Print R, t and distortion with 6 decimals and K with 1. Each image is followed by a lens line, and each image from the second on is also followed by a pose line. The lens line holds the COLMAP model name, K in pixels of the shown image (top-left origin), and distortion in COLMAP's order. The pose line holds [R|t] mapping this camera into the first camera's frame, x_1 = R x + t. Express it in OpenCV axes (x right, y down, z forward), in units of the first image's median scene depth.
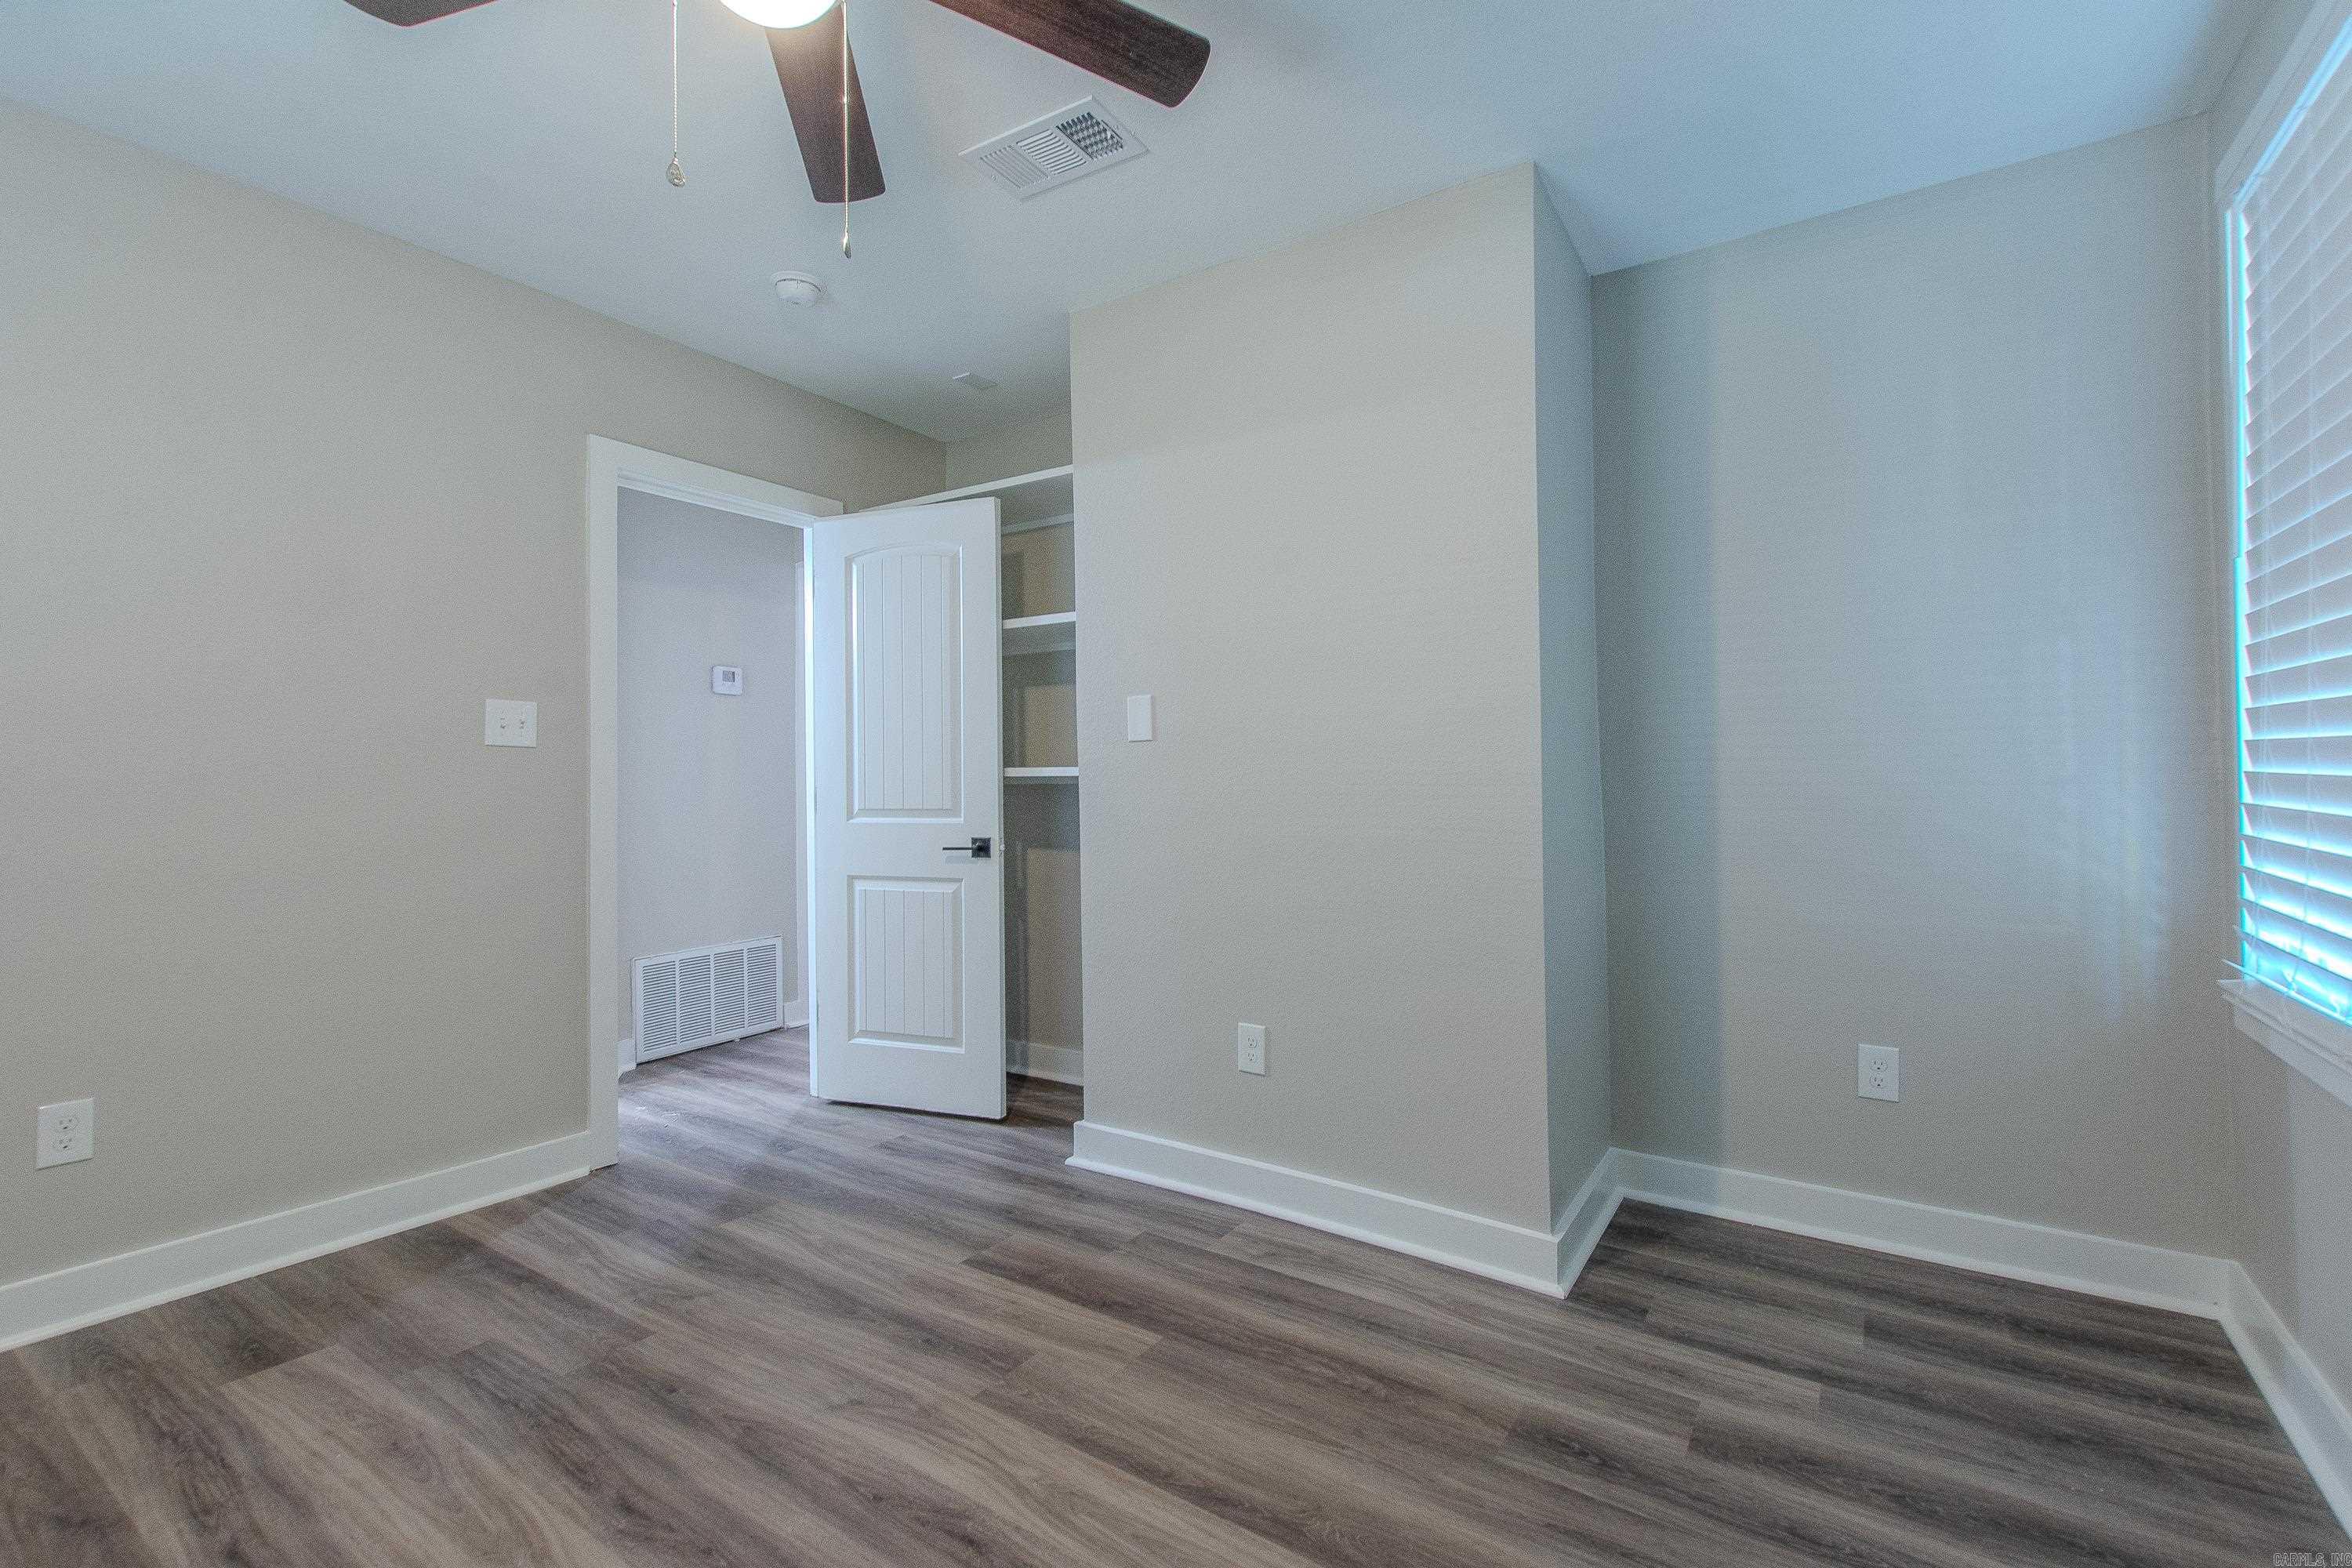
lens RADIAL K [[1024.6, 0, 1186.6], [0, 1024.6, 784.0], [0, 0, 1]] dist [-0.000969, -0.000919]
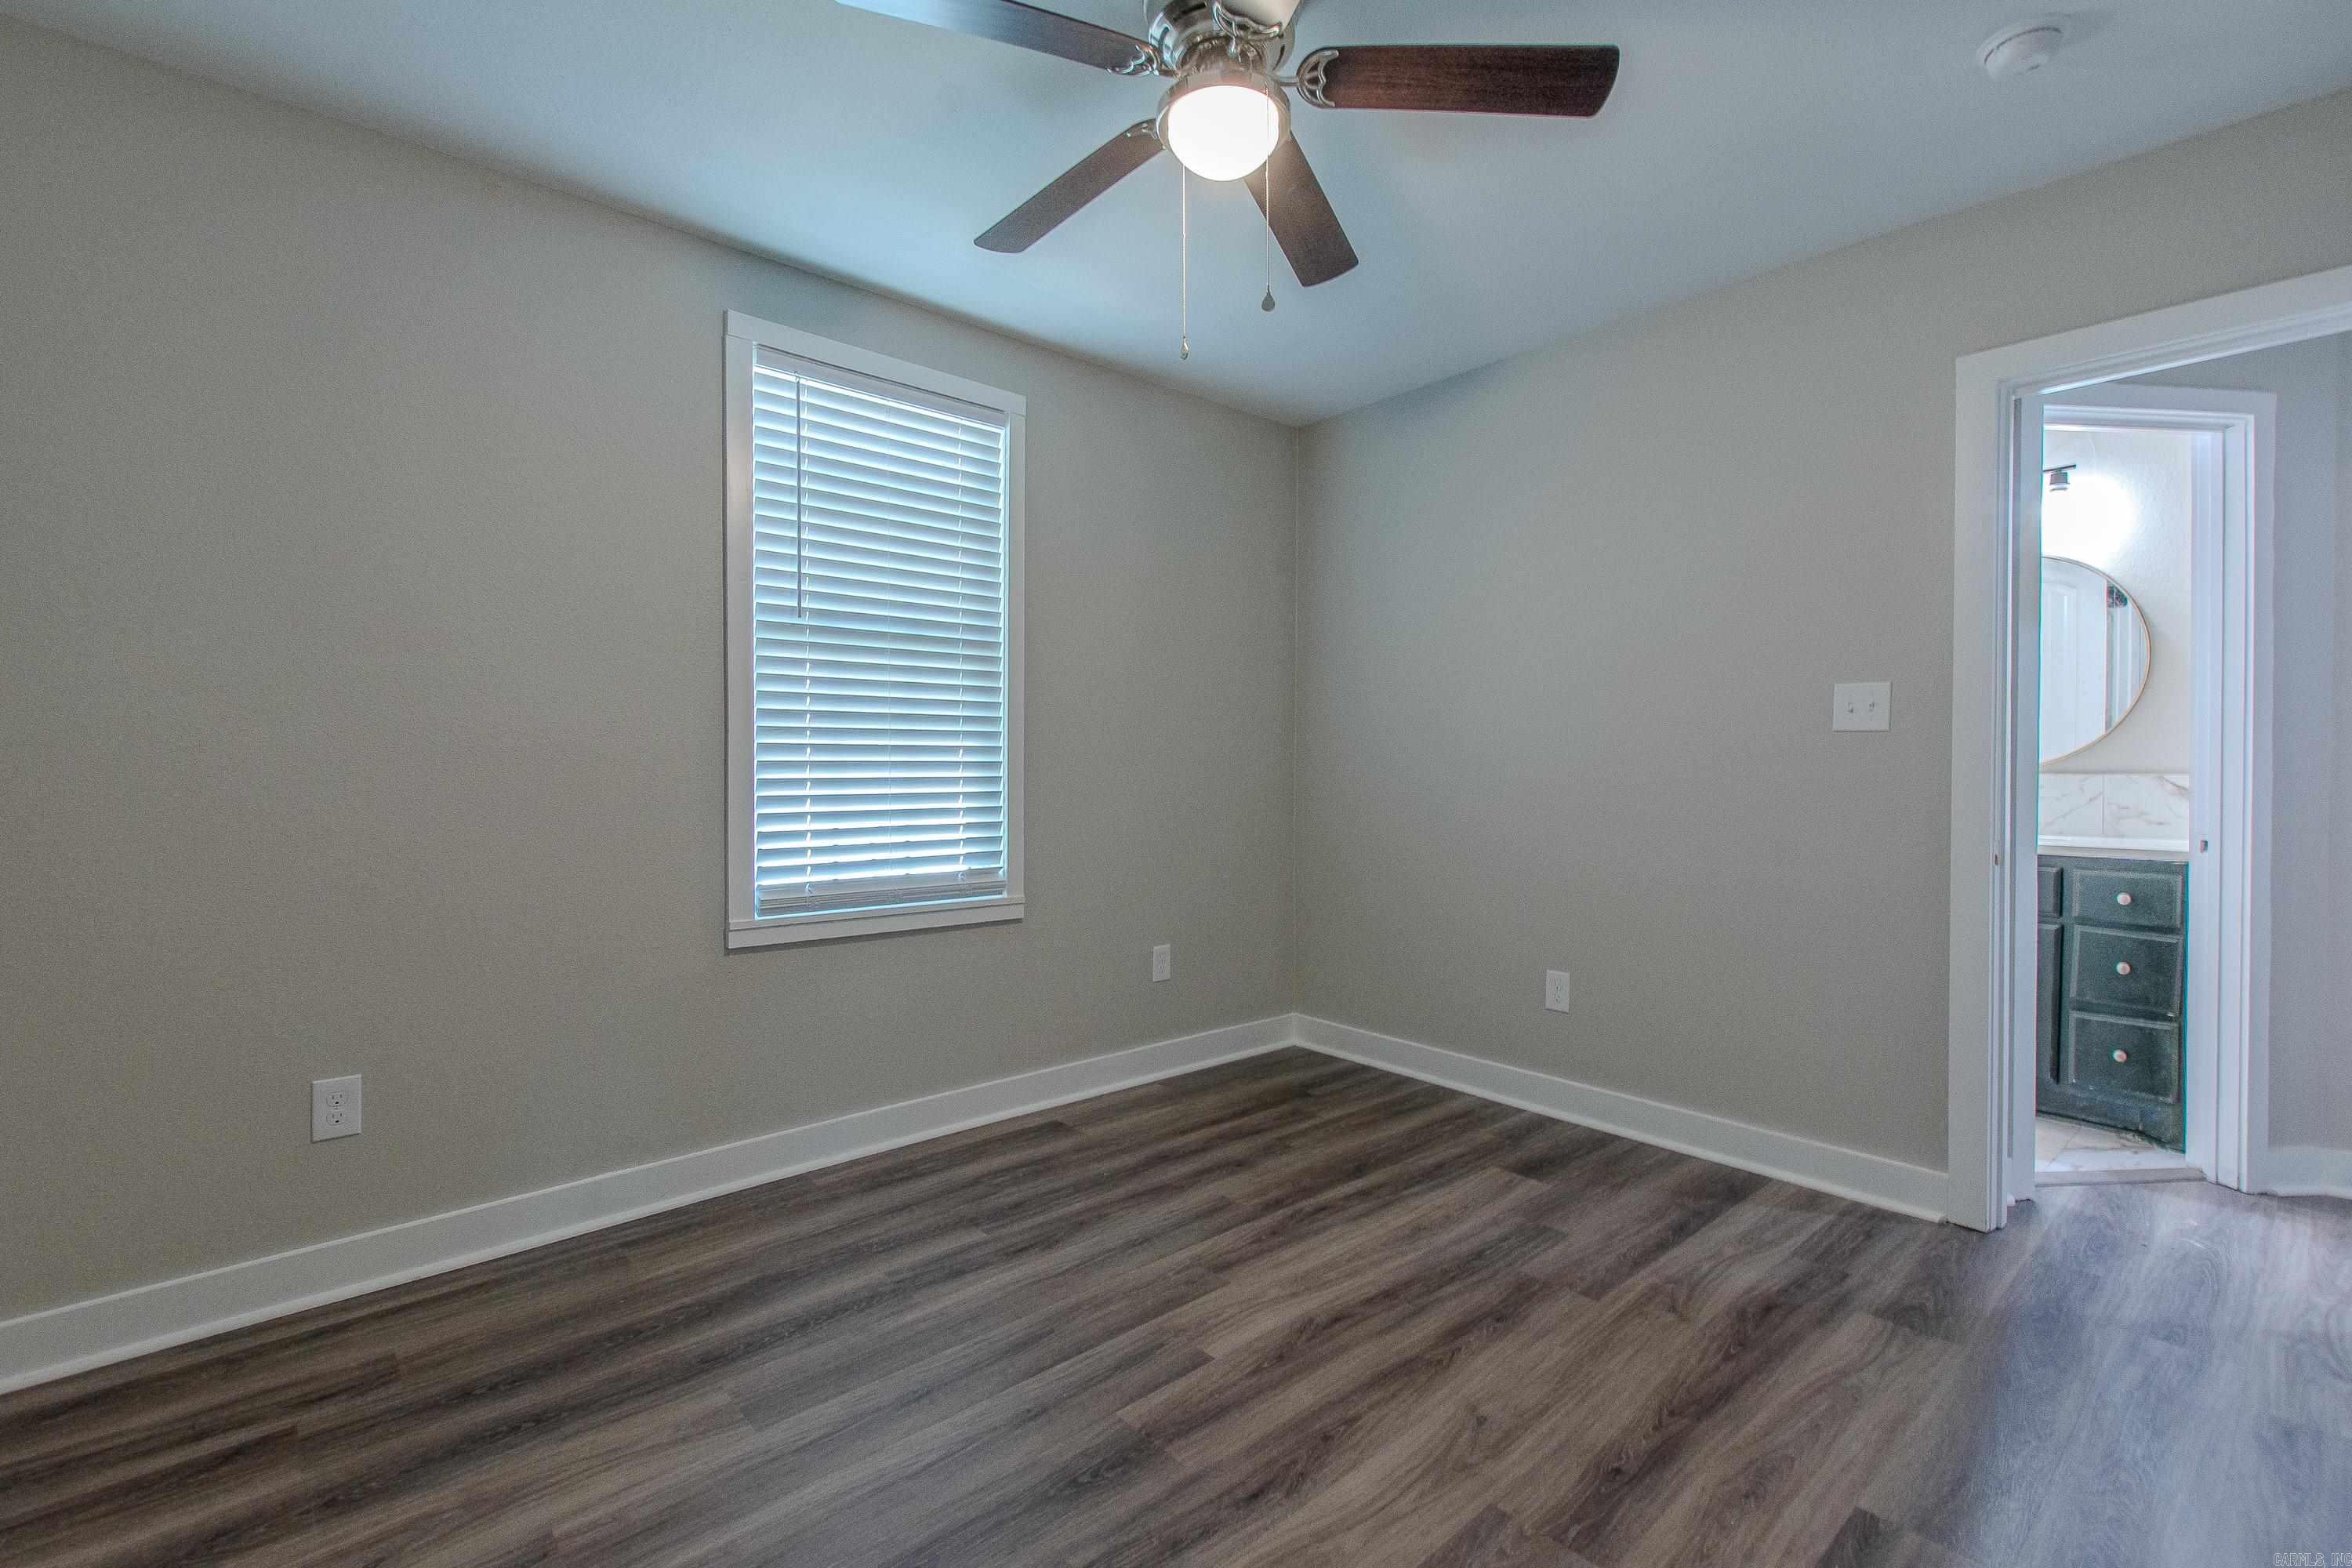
lens RADIAL K [[1024.6, 0, 1179.3], [0, 1024.6, 779.3], [0, 0, 1]] dist [-0.000969, -0.000919]
pose [[-0.246290, 0.011691, -0.969126, 0.551823], [-0.002090, 0.999919, 0.012593, -0.002866], [0.969194, 0.005127, -0.246246, 0.799037]]
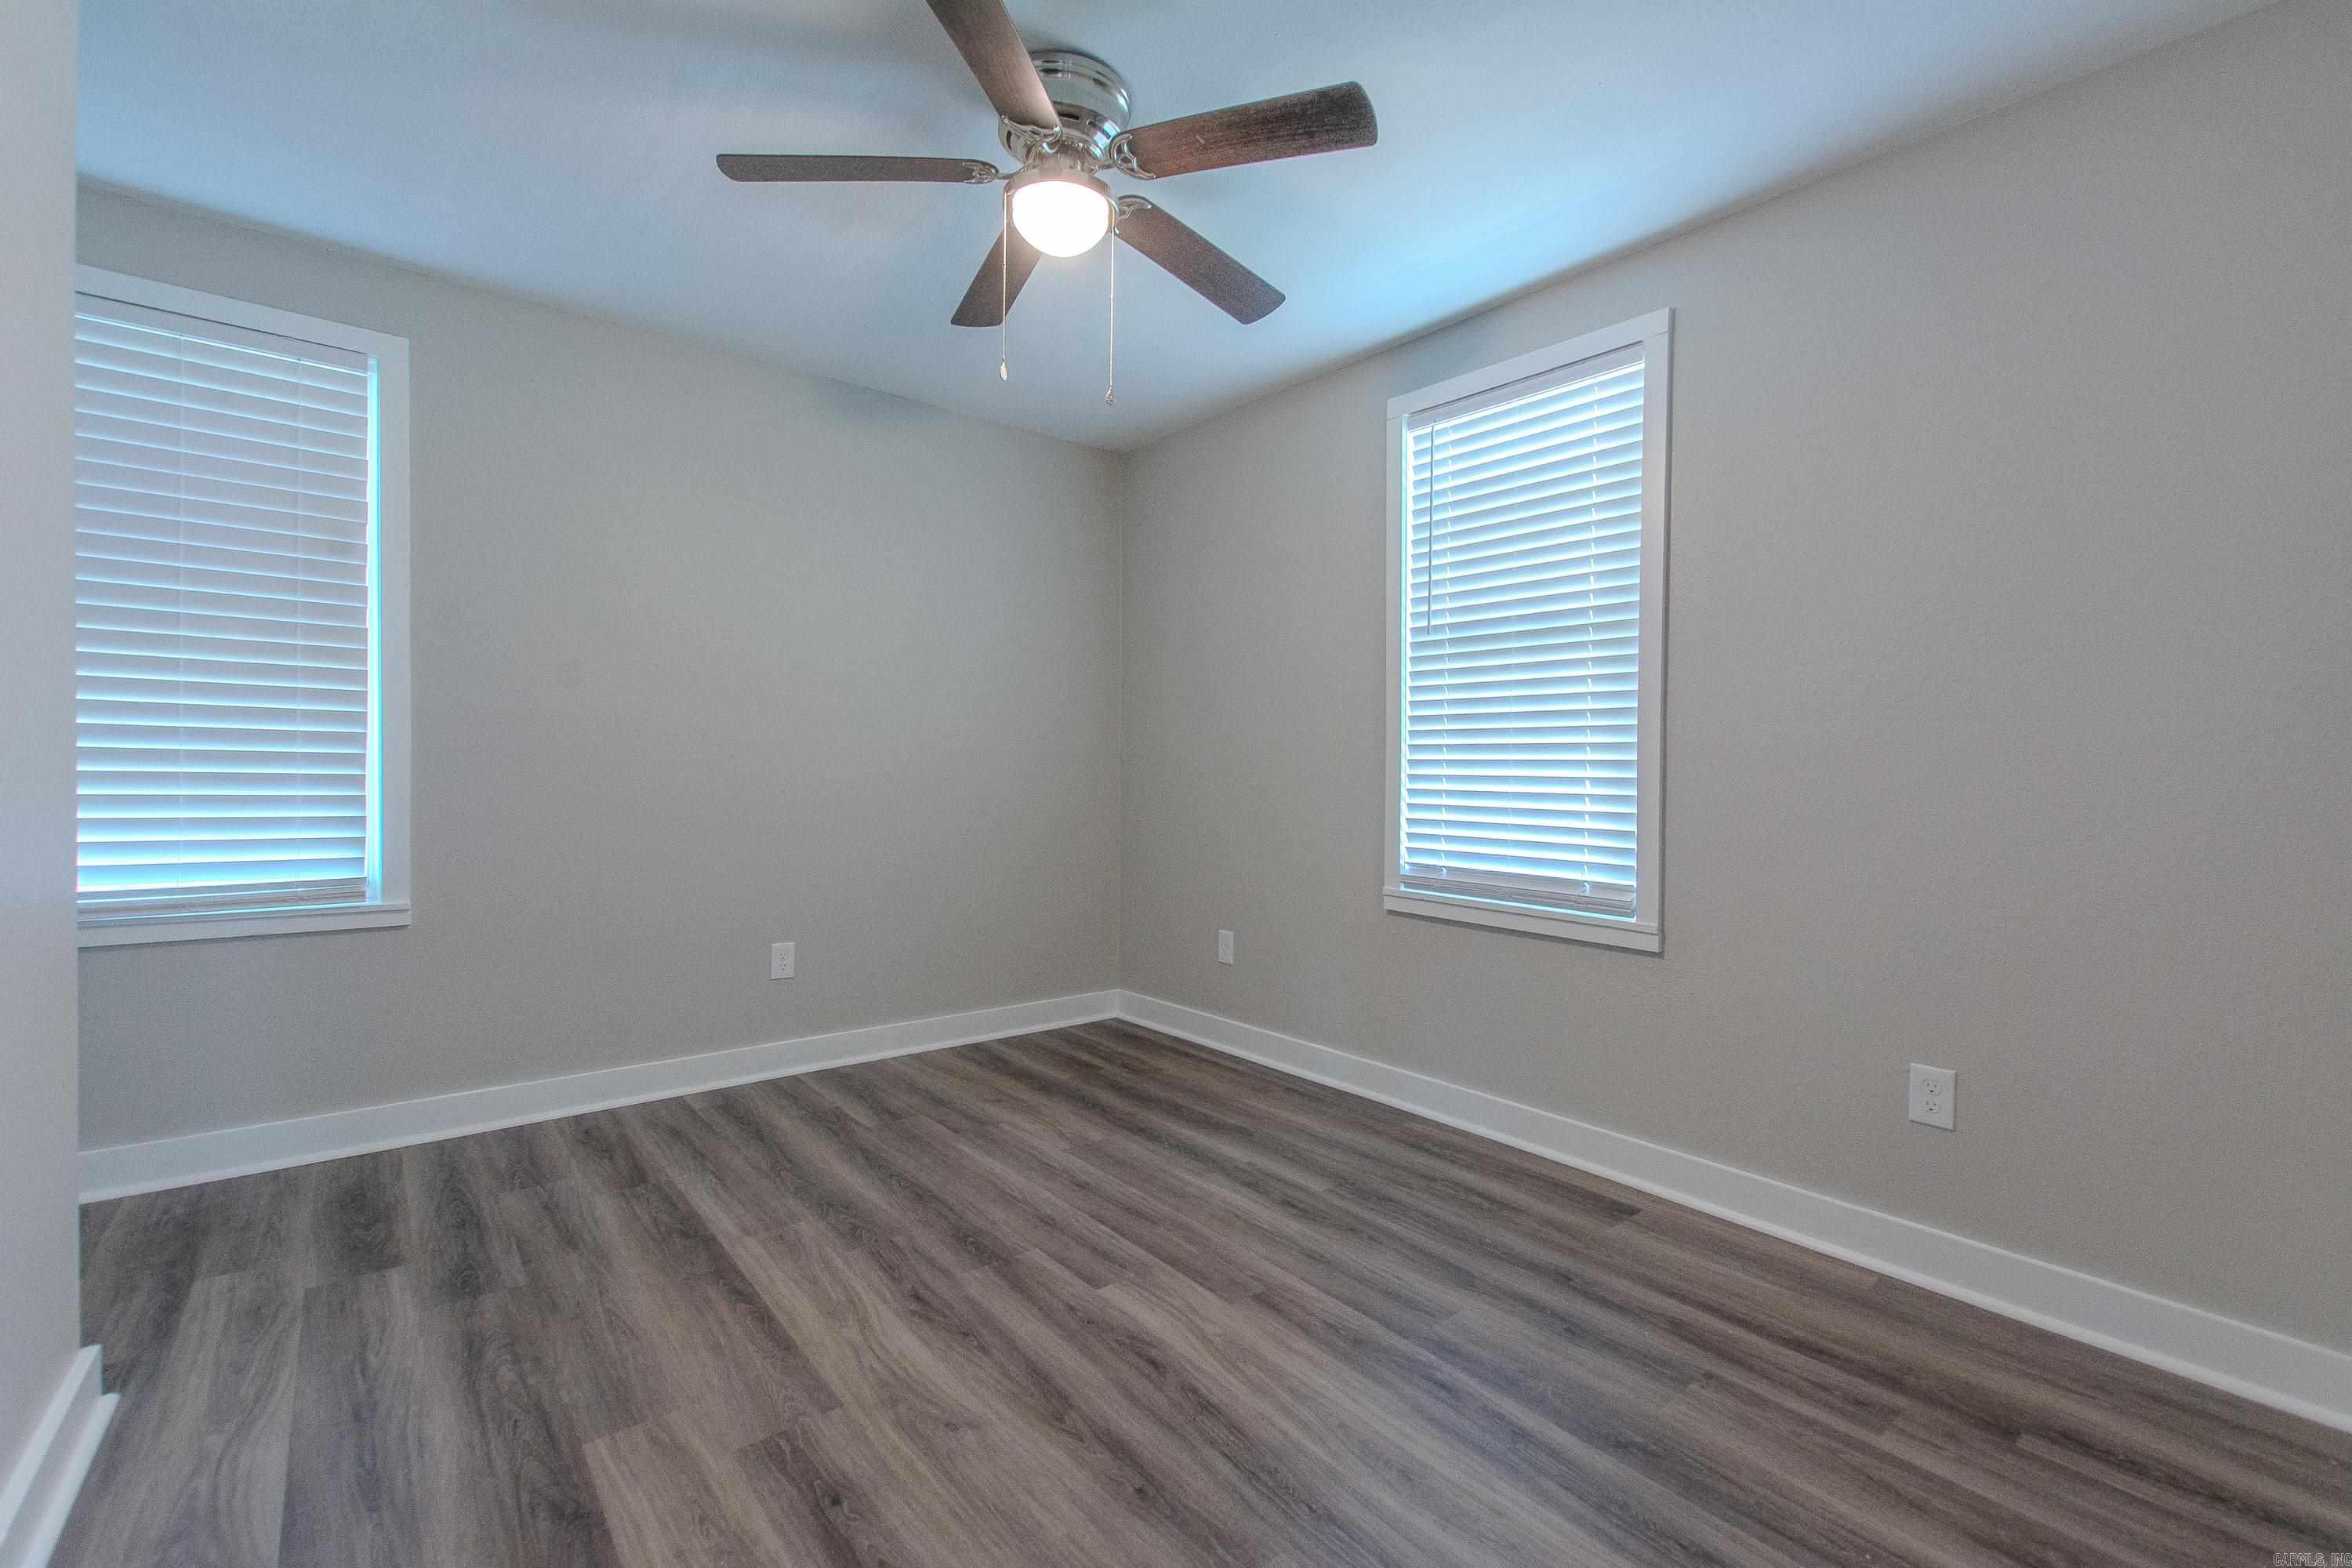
lens RADIAL K [[1029.7, 0, 1219.6], [0, 1029.7, 777.9], [0, 0, 1]] dist [0.001137, -0.000057]
pose [[-0.963041, -0.012847, 0.269049, -0.670189], [-0.007911, 0.999780, 0.019422, -0.007752], [-0.269240, 0.016575, -0.962931, 1.526112]]
